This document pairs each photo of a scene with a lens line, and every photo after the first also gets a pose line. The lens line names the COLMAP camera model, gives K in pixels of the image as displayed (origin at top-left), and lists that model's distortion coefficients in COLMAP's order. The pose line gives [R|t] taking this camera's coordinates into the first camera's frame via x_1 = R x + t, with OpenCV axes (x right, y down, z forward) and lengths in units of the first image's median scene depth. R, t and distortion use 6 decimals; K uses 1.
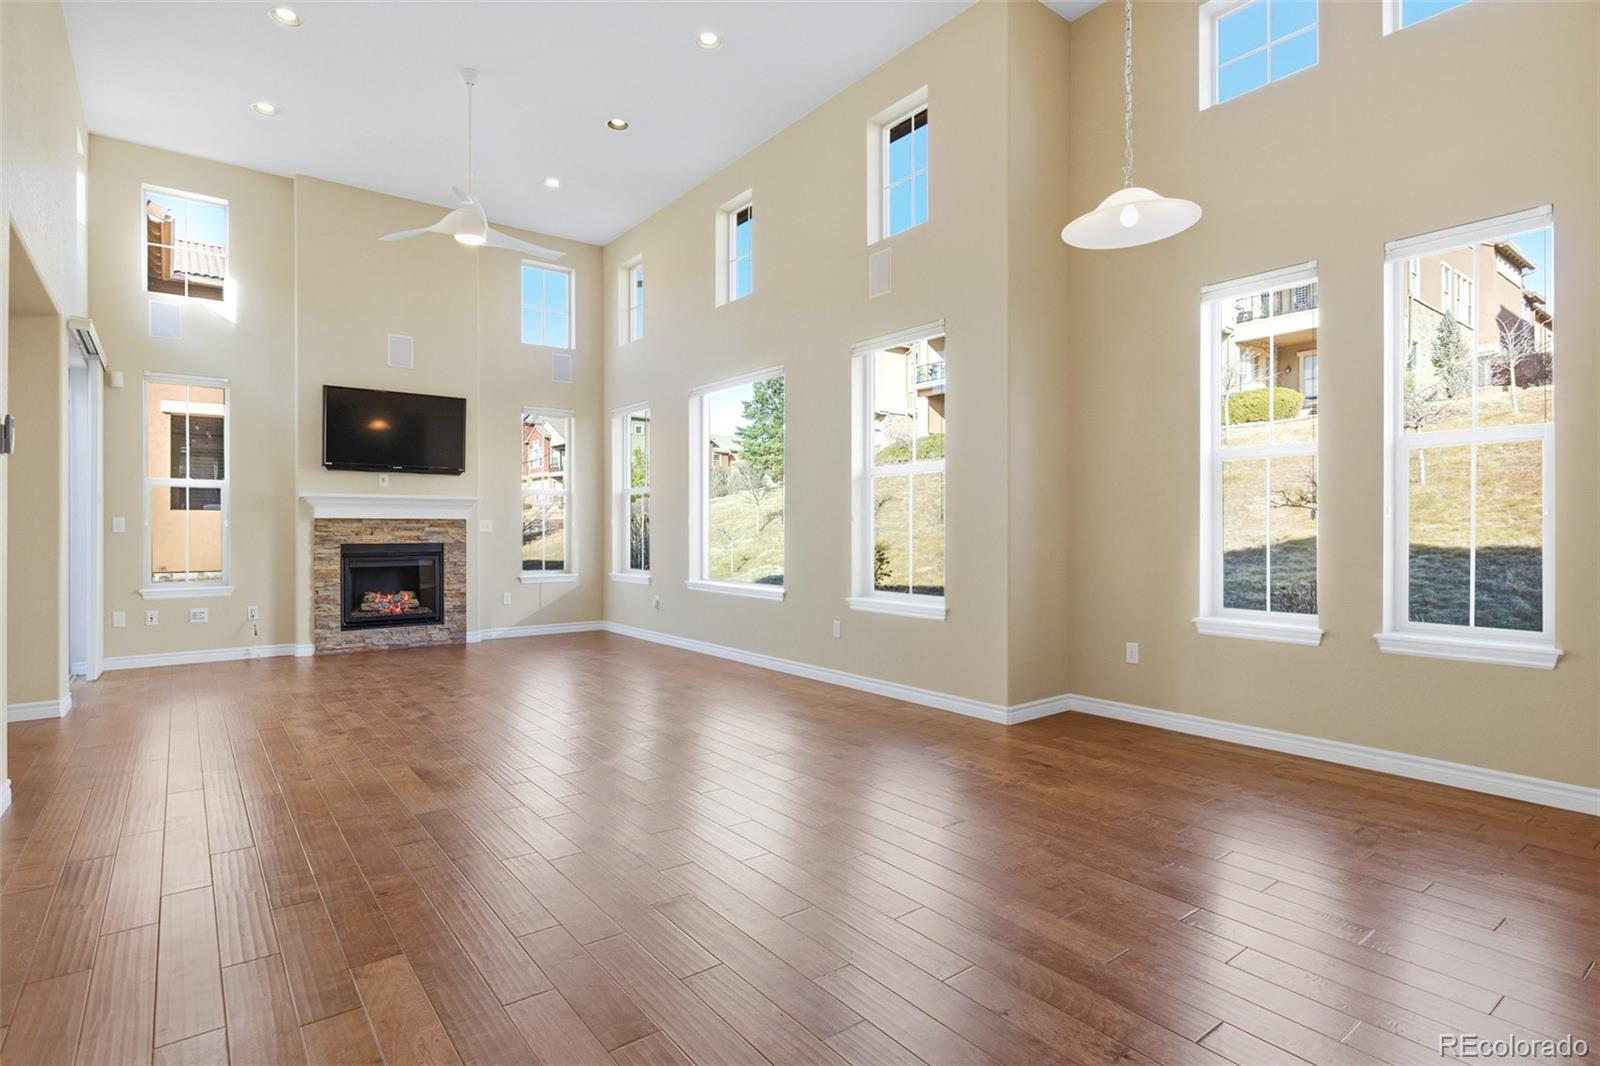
lens RADIAL K [[827.5, 0, 808.1], [0, 827.5, 529.7], [0, 0, 1]] dist [-0.003127, 0.001390]
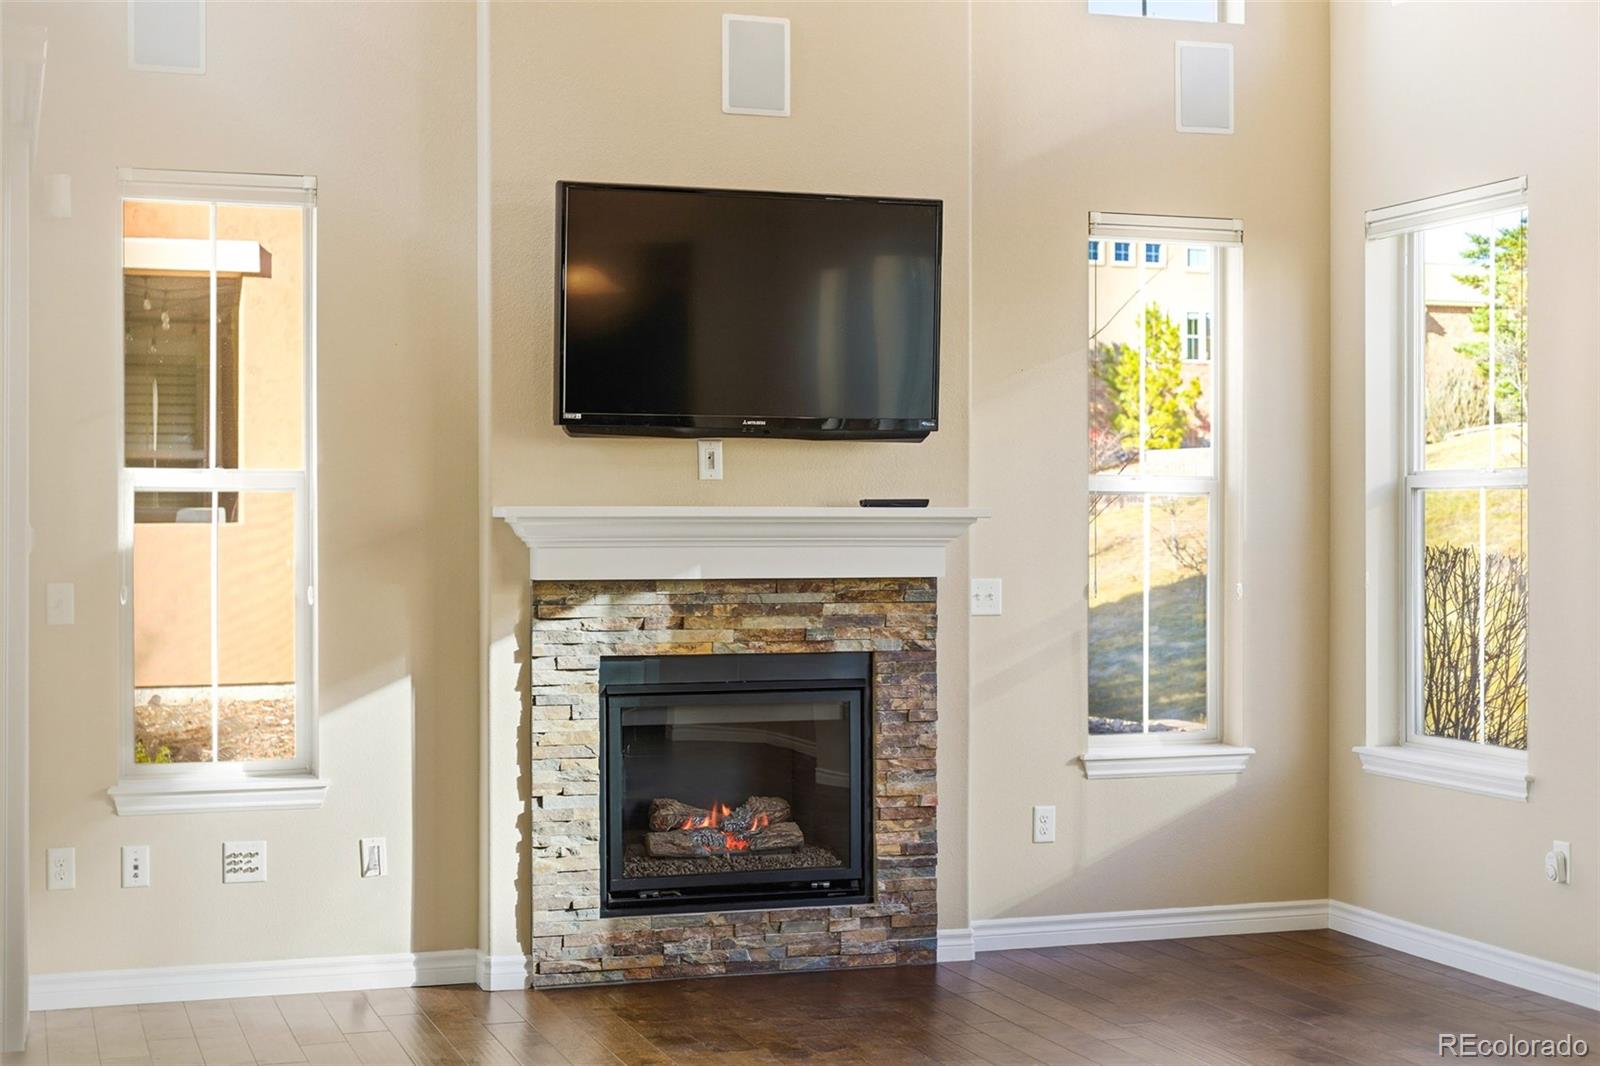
lens RADIAL K [[2352.1, 0, 793.6], [0, 2352.1, 546.3], [0, 0, 1]] dist [-0.002221, 0.000000]
pose [[0.942362, 0.002623, -0.334586, -0.167510], [-0.000604, 0.999981, 0.006138, -0.031471], [0.334596, -0.005583, 0.942345, 0.127622]]
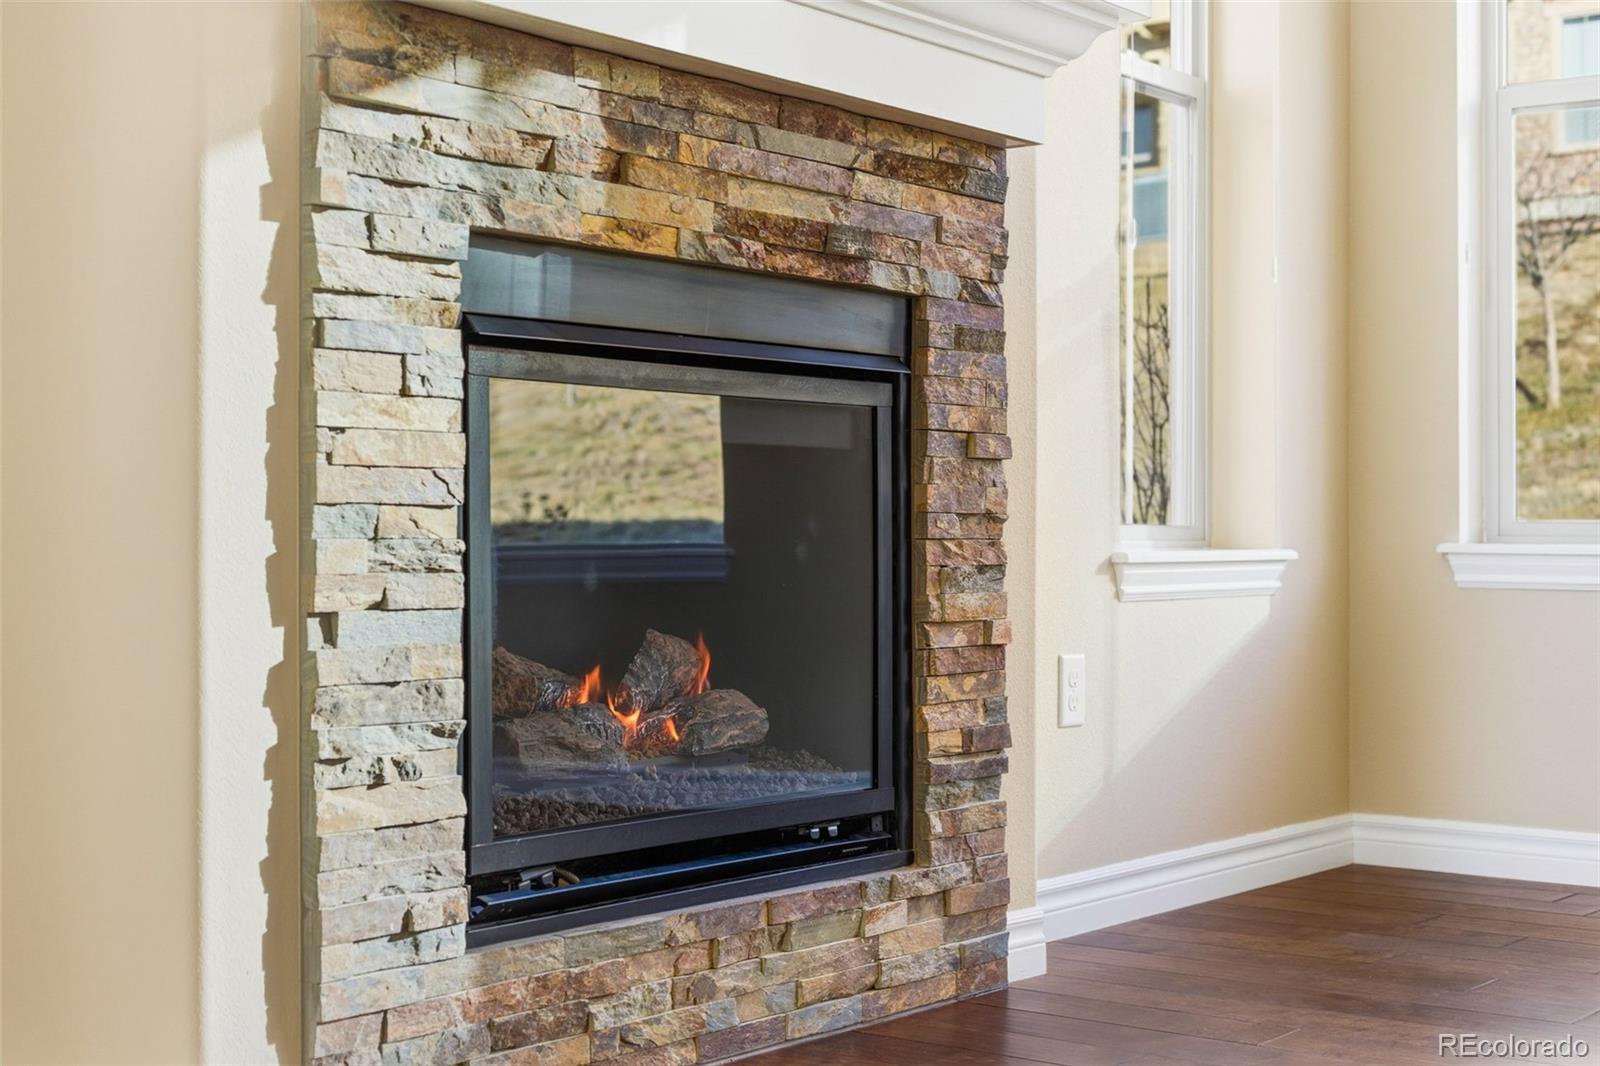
lens RADIAL K [[2352.1, 0, 803.6], [0, 2352.1, 527.1], [0, 0, 1]] dist [-0.002221, 0.000000]
pose [[0.969950, 0.004915, 0.243254, -0.574897], [-0.003650, 0.999977, -0.005653, 0.060125], [-0.243277, 0.004595, 0.969946, 0.627098]]
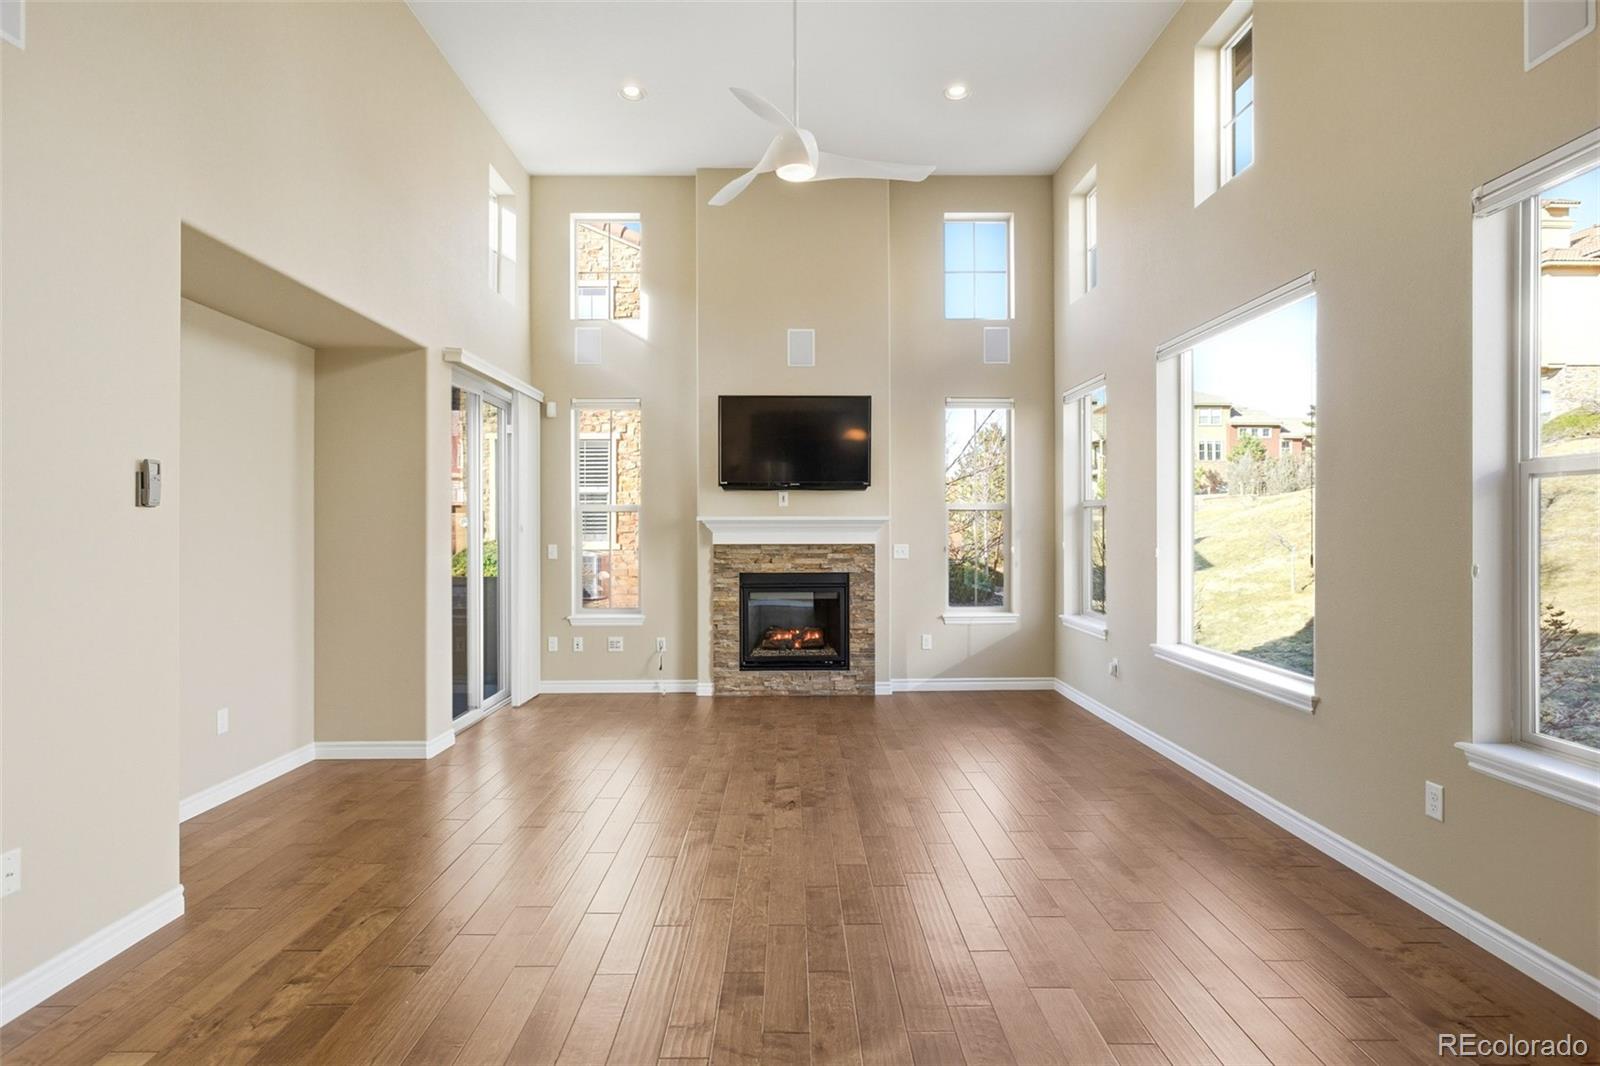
lens RADIAL K [[827.5, 0, 801.1], [0, 827.5, 529.7], [0, 0, 1]] dist [-0.003127, 0.001390]
pose [[0.796822, -0.000816, -0.604214, 0.024739], [0.001969, 0.999997, 0.001247, -0.028927], [0.604211, -0.002183, 0.796821, 0.316403]]
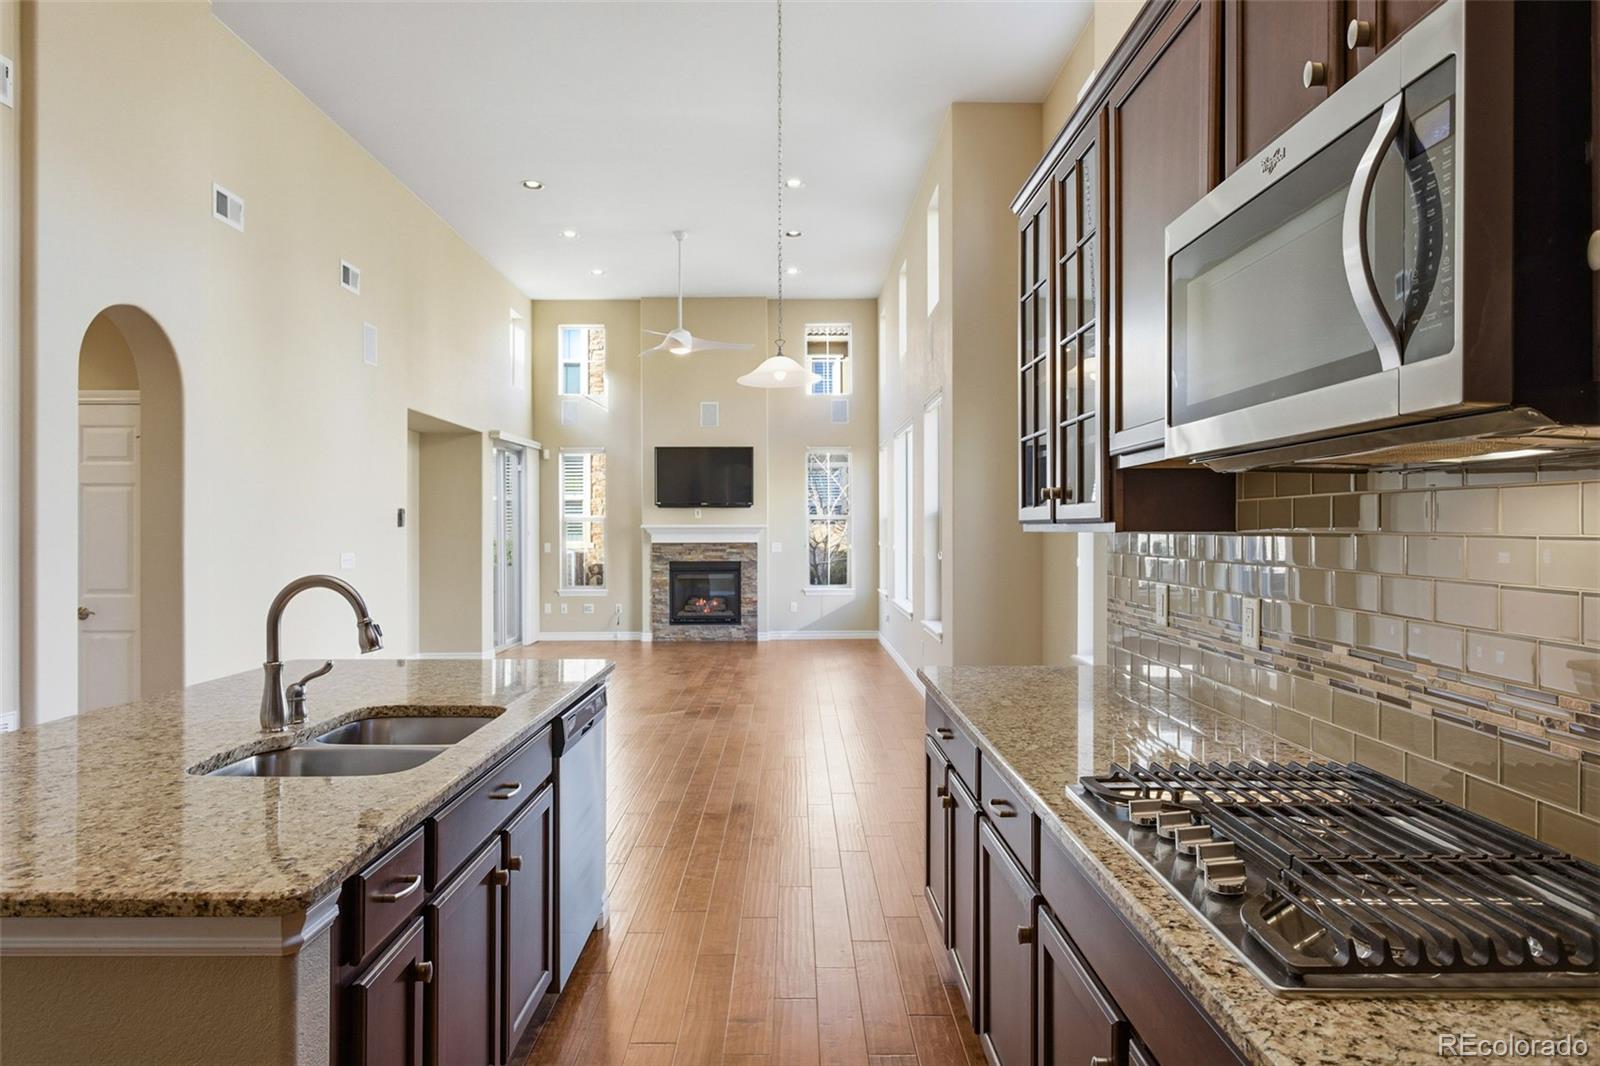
lens RADIAL K [[1003.9, 0, 808.4], [0, 1003.9, 535.3], [0, 0, 1]] dist [0.000756, -0.000172]
pose [[0.791575, 0.002944, -0.611065, 0.604920], [0.002702, 0.999962, 0.008317, -0.037665], [0.611066, -0.008235, 0.791537, -0.166173]]
